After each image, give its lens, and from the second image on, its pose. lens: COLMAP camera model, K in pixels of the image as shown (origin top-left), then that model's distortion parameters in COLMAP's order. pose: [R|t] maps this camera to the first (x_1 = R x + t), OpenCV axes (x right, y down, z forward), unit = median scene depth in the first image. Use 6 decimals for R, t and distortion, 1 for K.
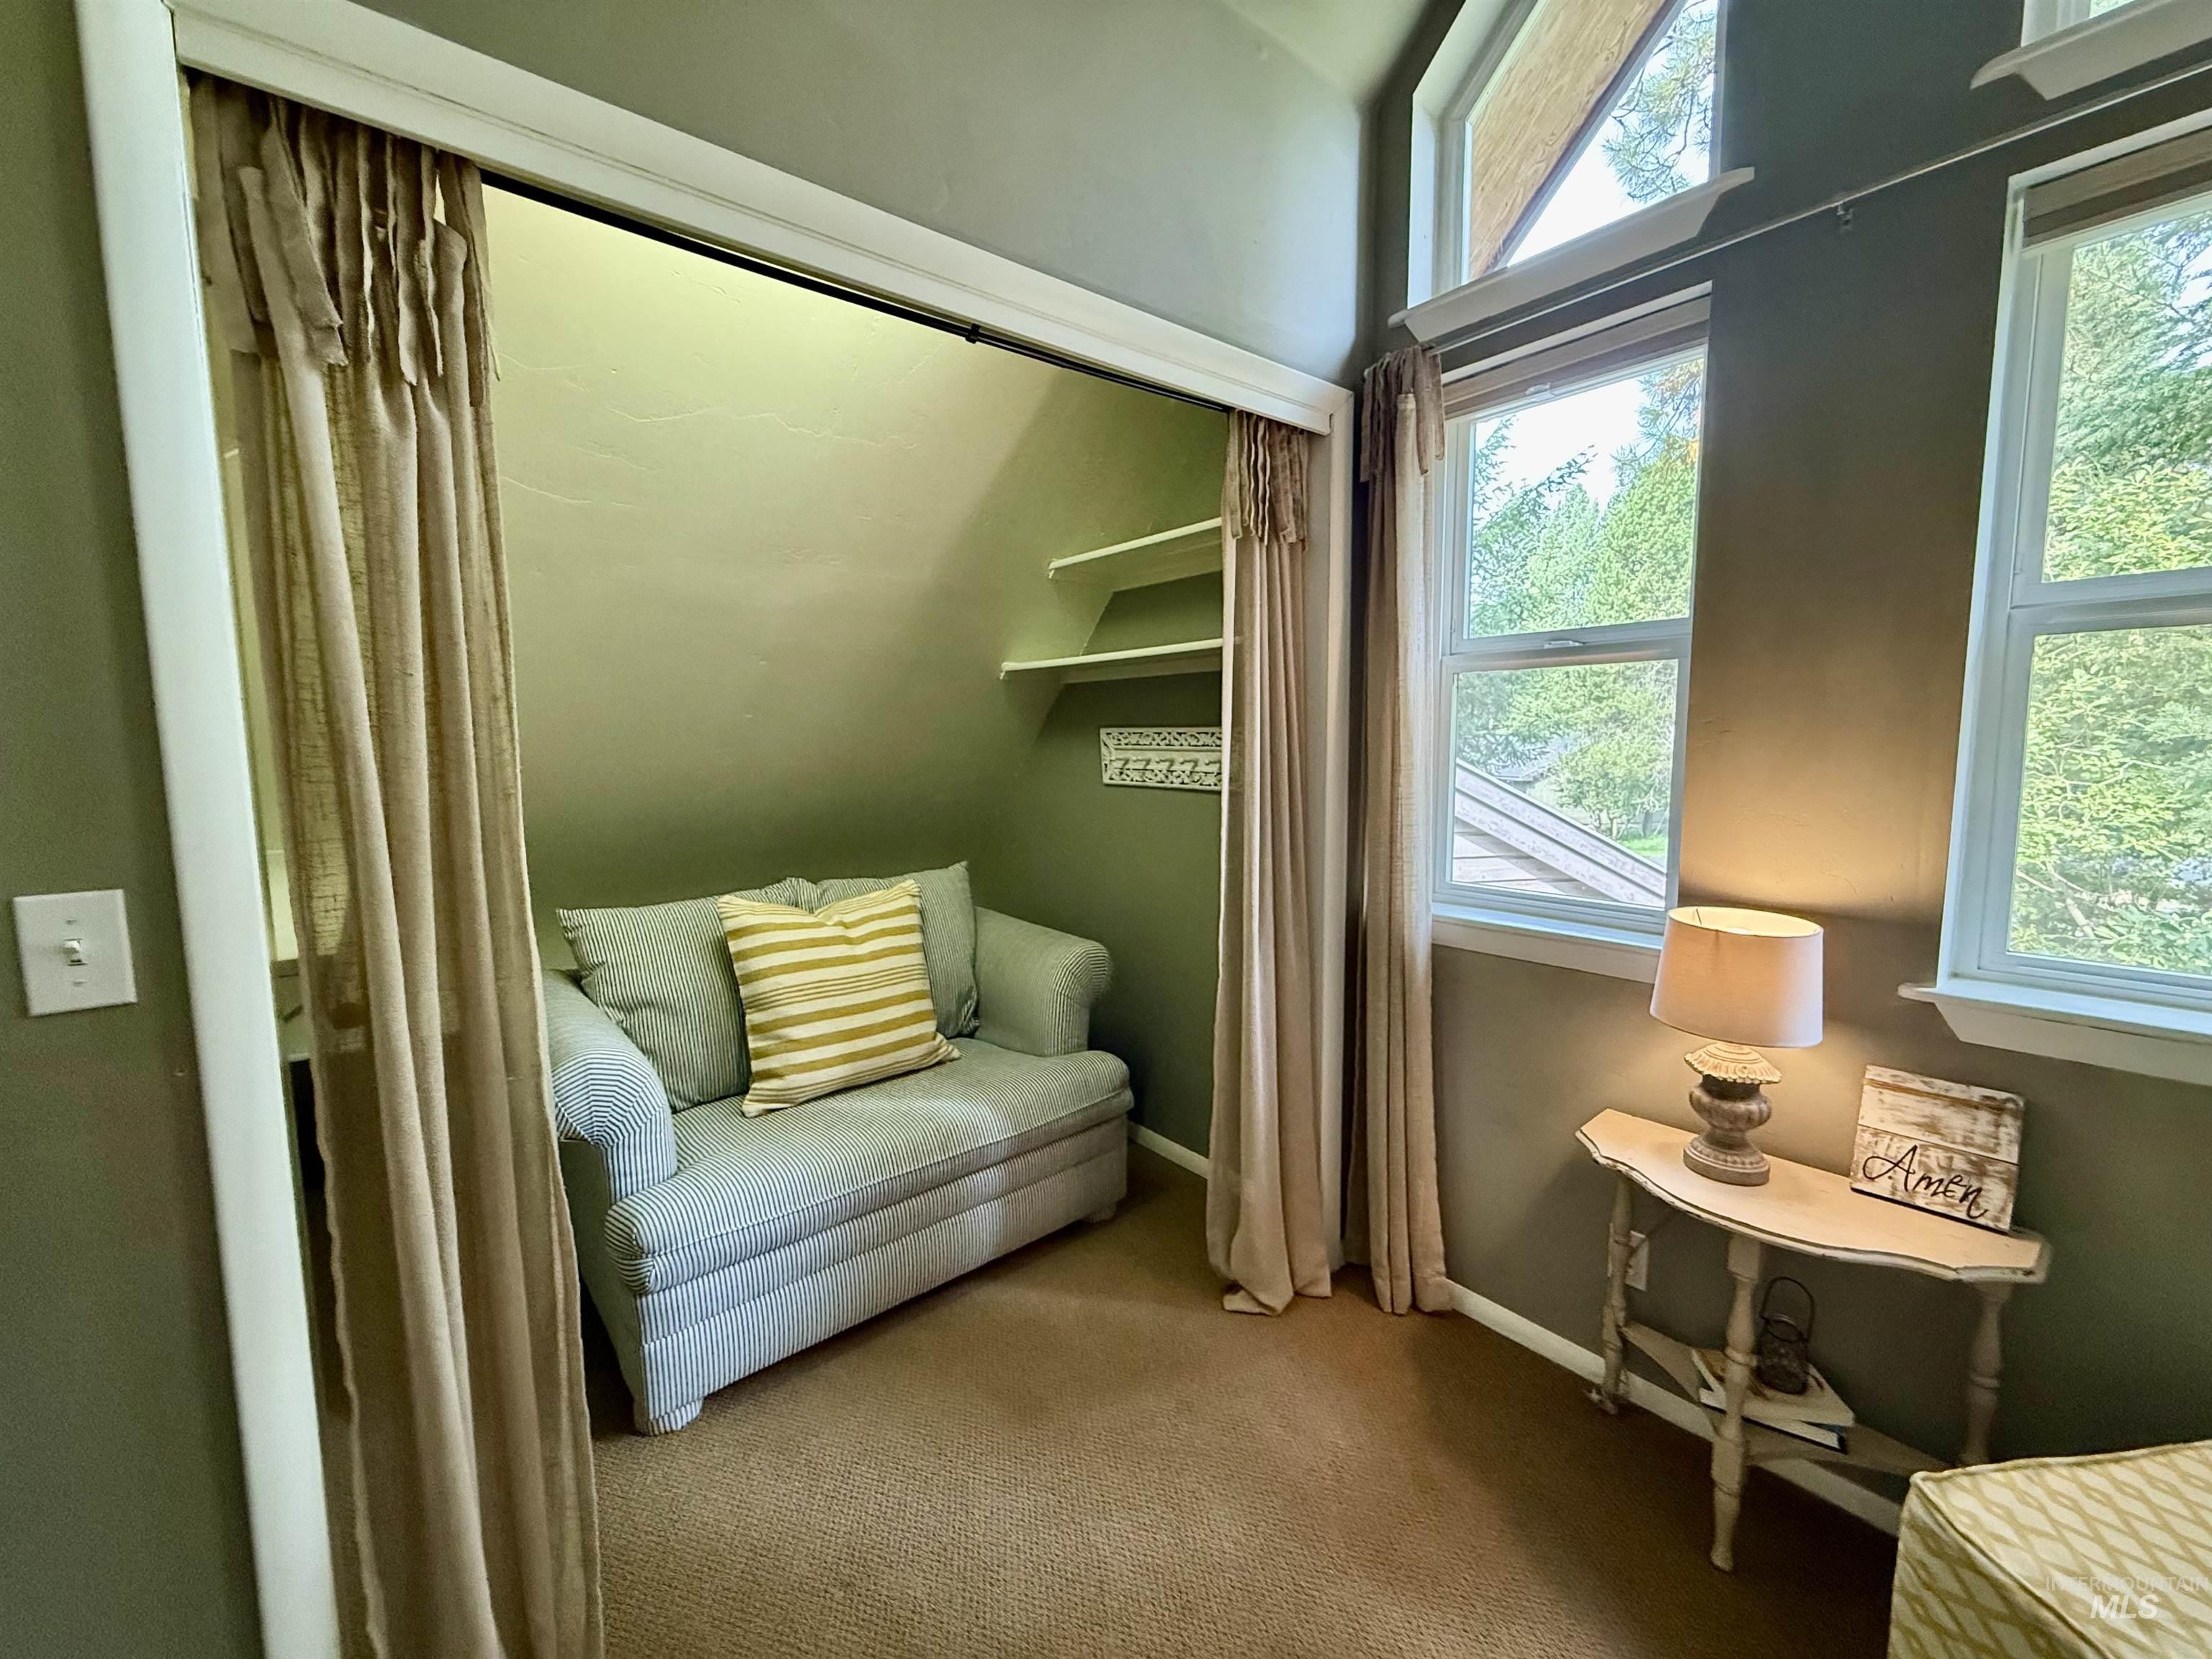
lens RADIAL K [[883.6, 0, 1107.4], [0, 883.6, 826.5], [0, 0, 1]] dist [0.000346, 0.000103]
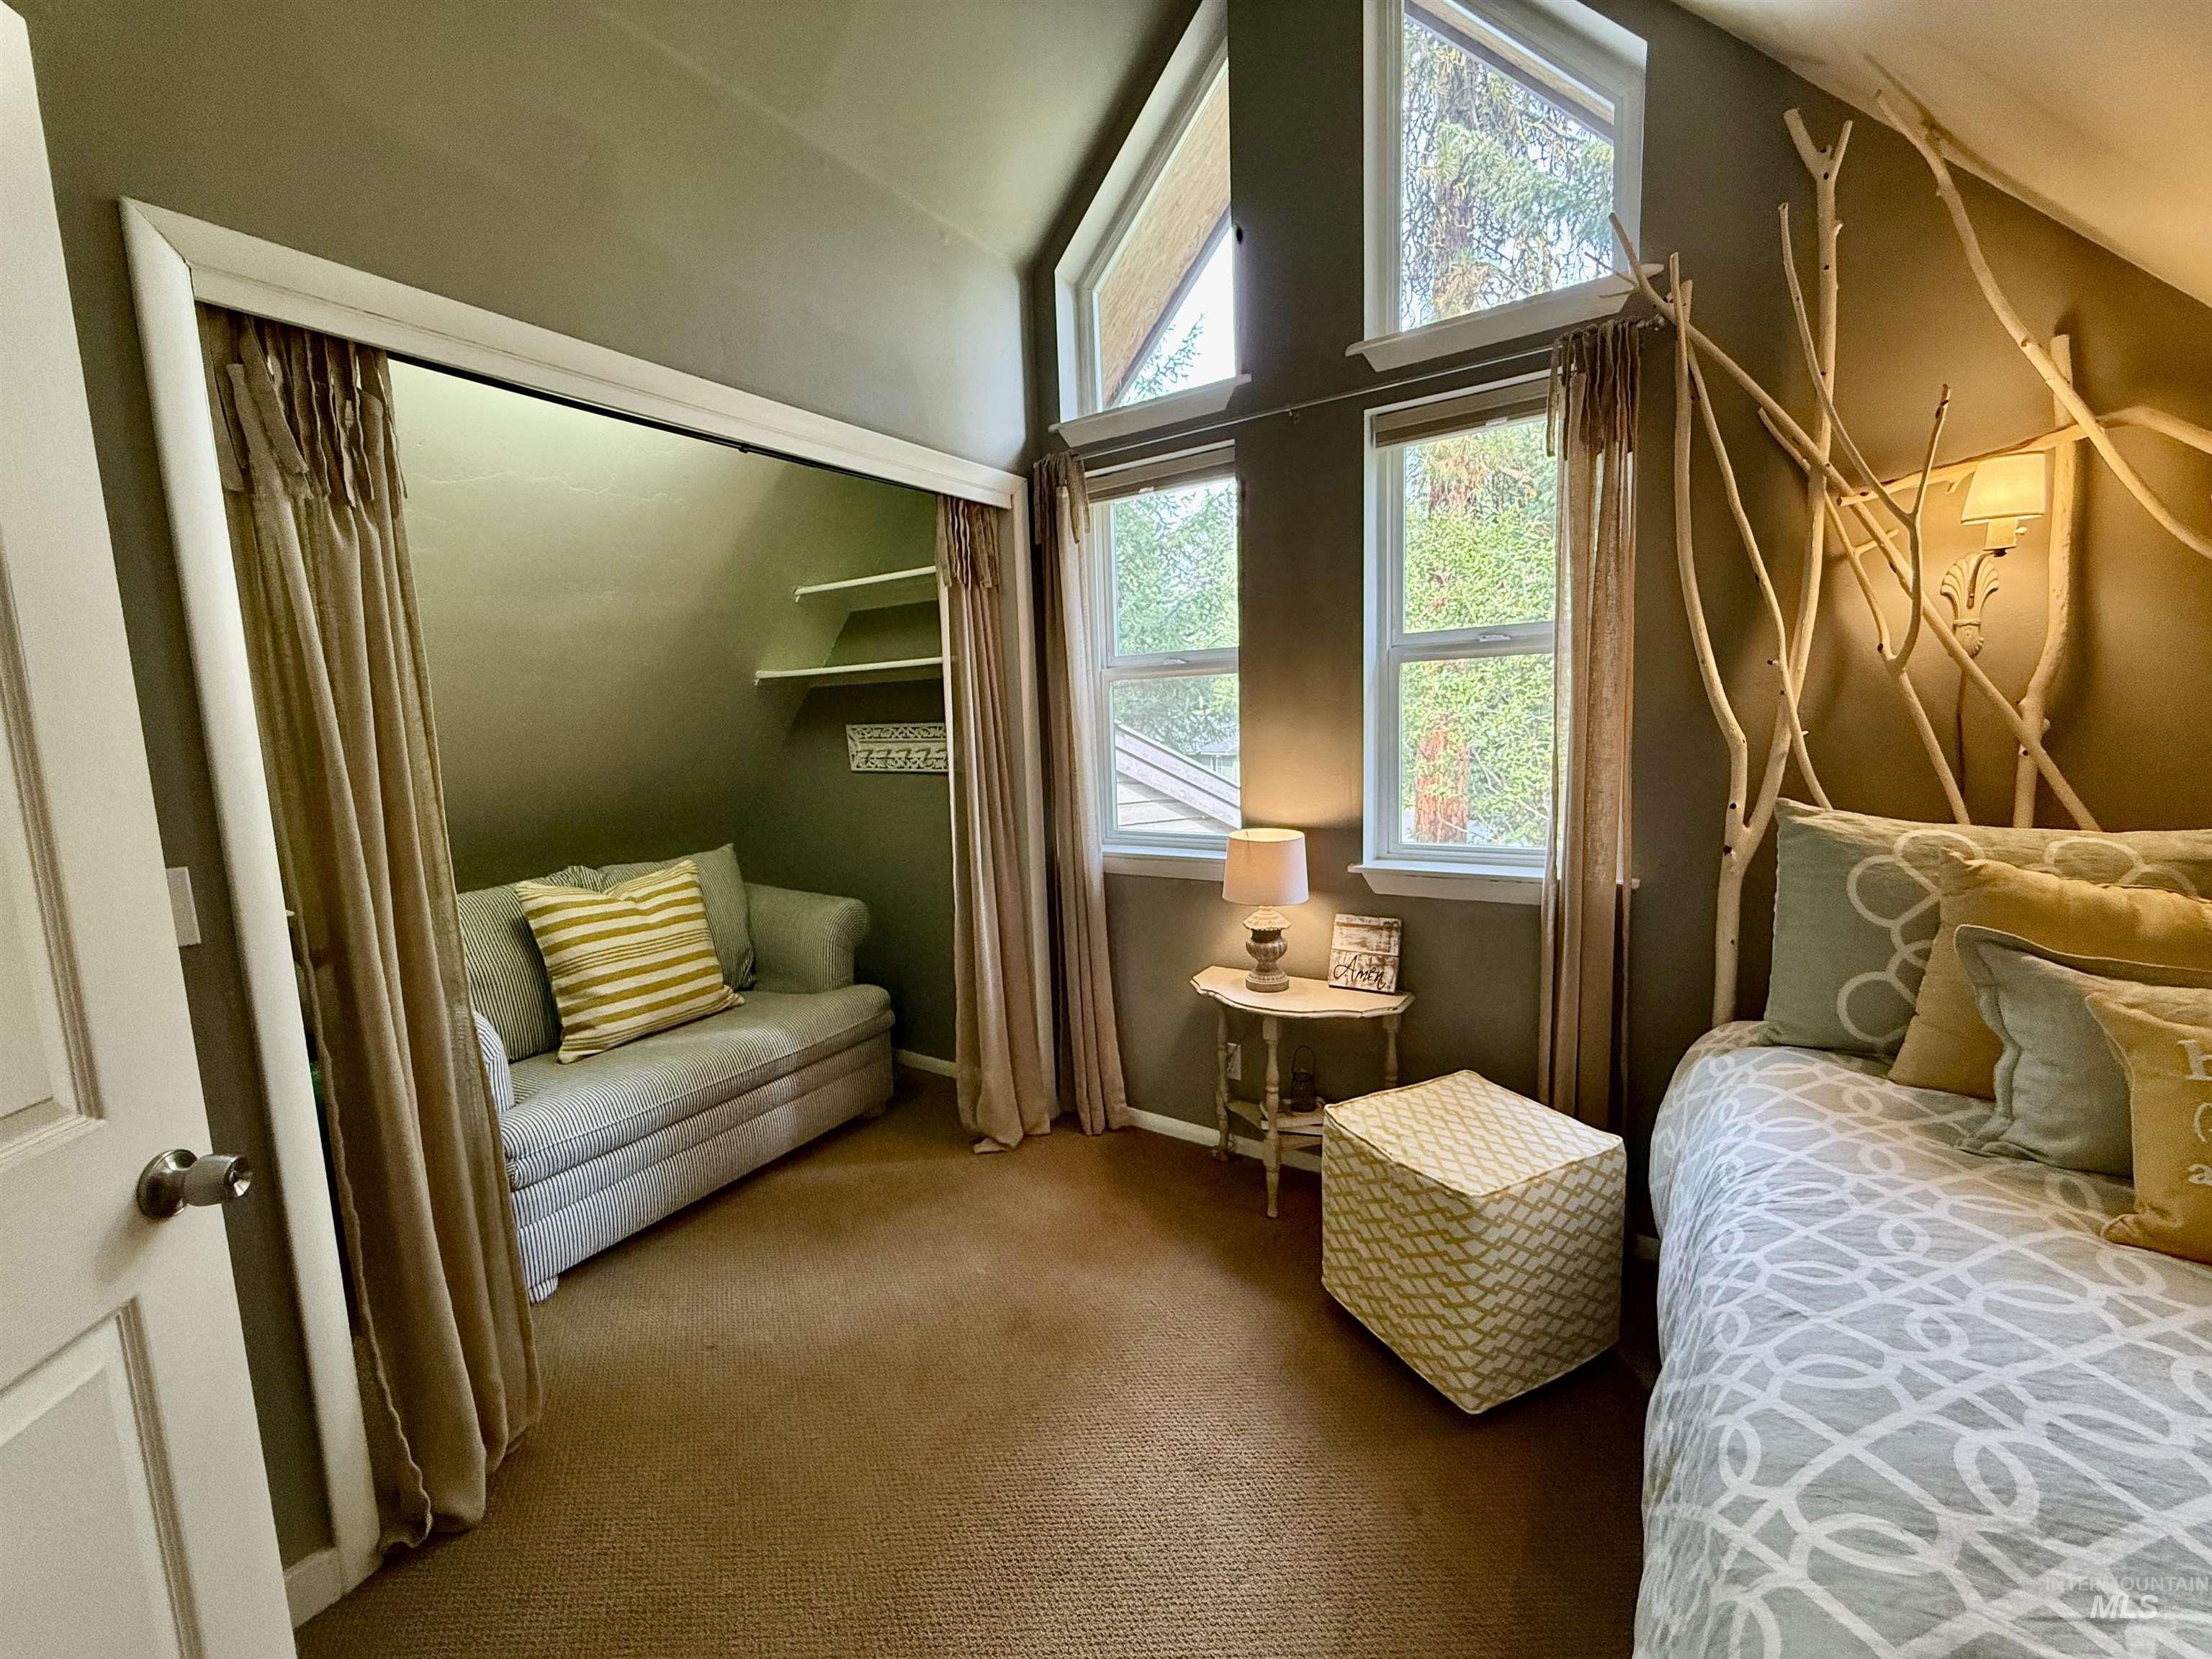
lens RADIAL K [[883.6, 0, 1099.5], [0, 883.6, 828.5], [0, 0, 1]] dist [0.000346, 0.000103]
pose [[0.957879, -0.061559, 0.280498, -0.035353], [0.056303, 0.998055, 0.026766, 0.024451], [-0.281600, -0.009846, 0.959481, -0.377706]]
